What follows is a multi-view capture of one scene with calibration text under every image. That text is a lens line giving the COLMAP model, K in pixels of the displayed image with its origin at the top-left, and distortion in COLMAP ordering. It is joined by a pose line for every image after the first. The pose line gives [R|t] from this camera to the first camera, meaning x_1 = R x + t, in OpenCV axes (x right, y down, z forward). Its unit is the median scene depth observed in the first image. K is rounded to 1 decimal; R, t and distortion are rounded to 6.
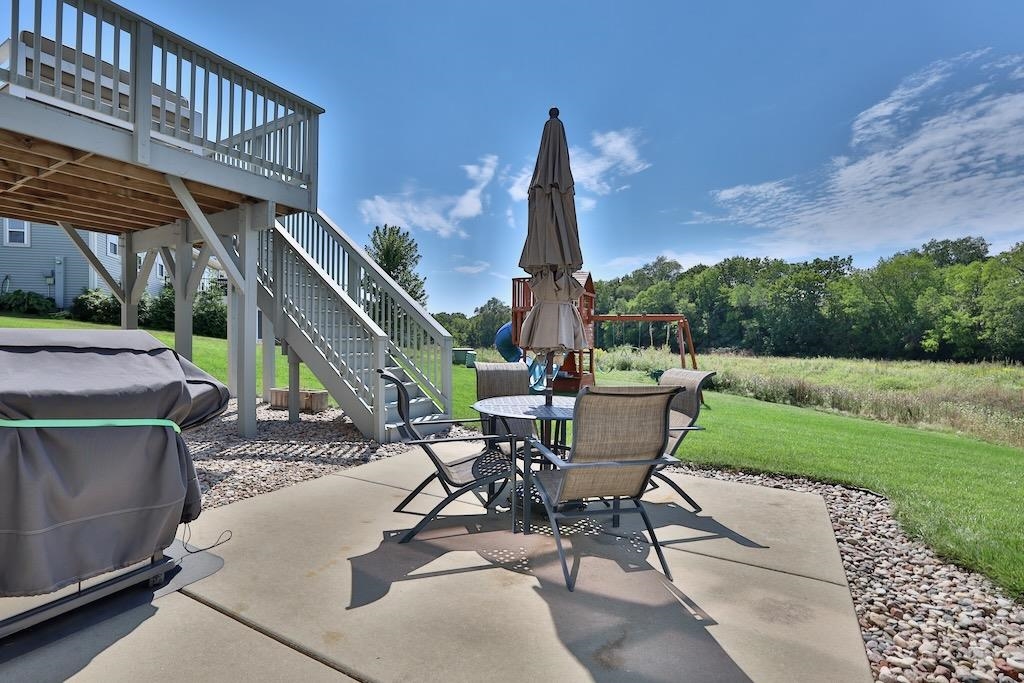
lens RADIAL K [[474.8, 0, 512.0], [0, 474.8, 341.5], [0, 0, 1]] dist [0.001723, 0.000558]
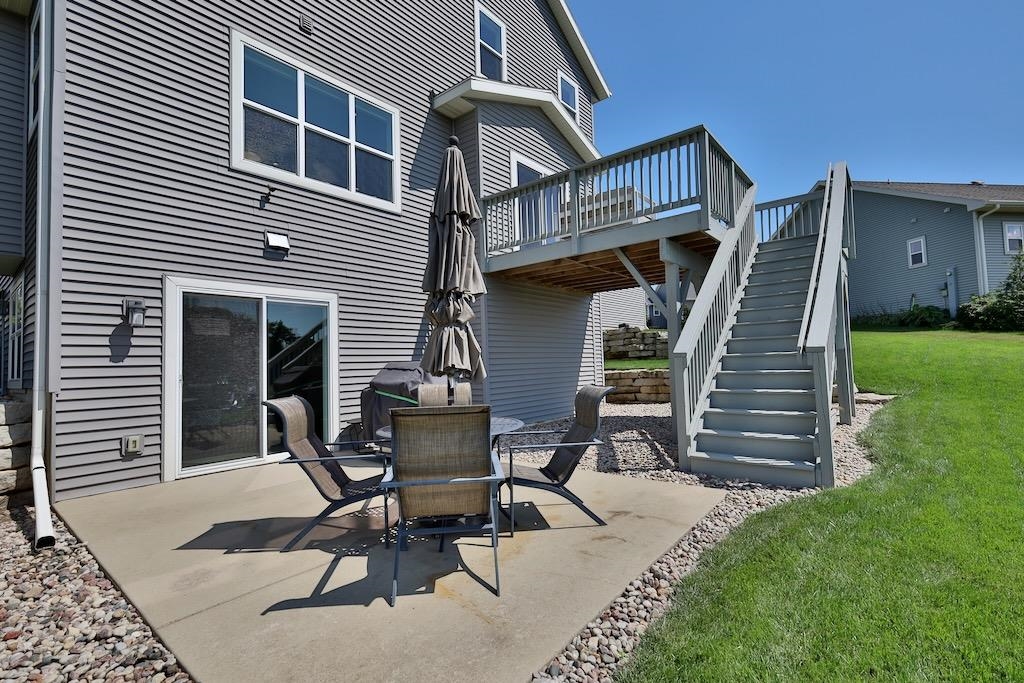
lens RADIAL K [[474.8, 0, 512.0], [0, 474.8, 341.5], [0, 0, 1]] dist [0.001723, 0.000558]
pose [[-0.176211, -0.038881, -0.983584, 0.959586], [0.024948, 0.998722, -0.043949, -0.000061], [0.984036, -0.032283, -0.175016, 1.172977]]
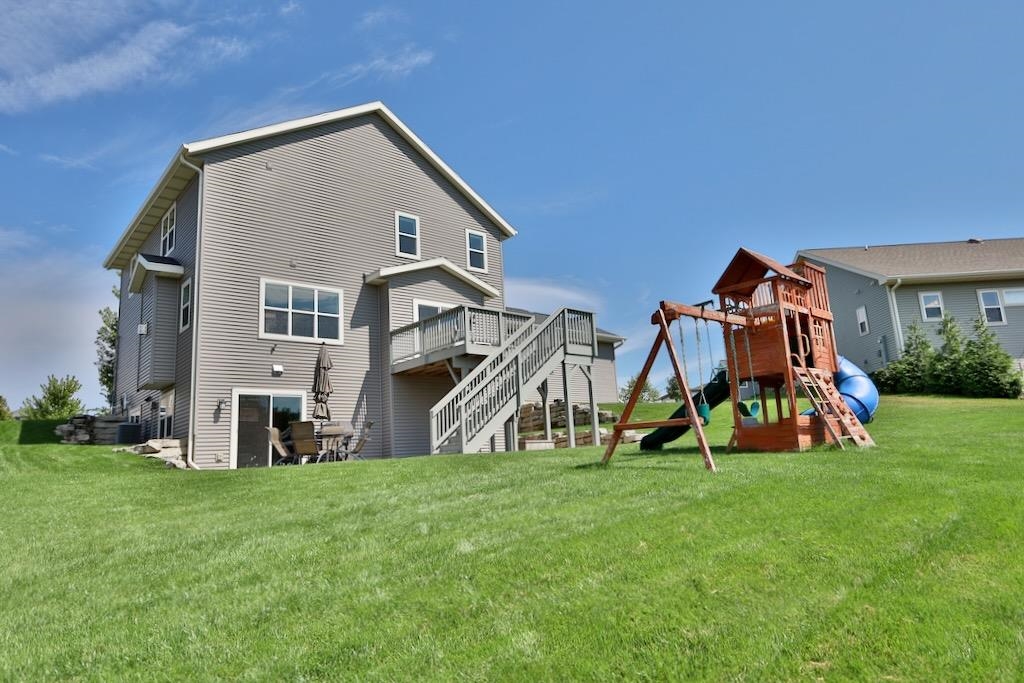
lens RADIAL K [[651.6, 0, 512.0], [0, 651.6, 341.5], [0, 0, 1]] dist [-0.001441, -0.000347]
pose [[-0.329886, -0.164353, -0.929604, 3.384122], [0.050862, 0.980204, -0.191348, 0.367829], [0.942650, -0.110405, -0.314996, 3.222764]]
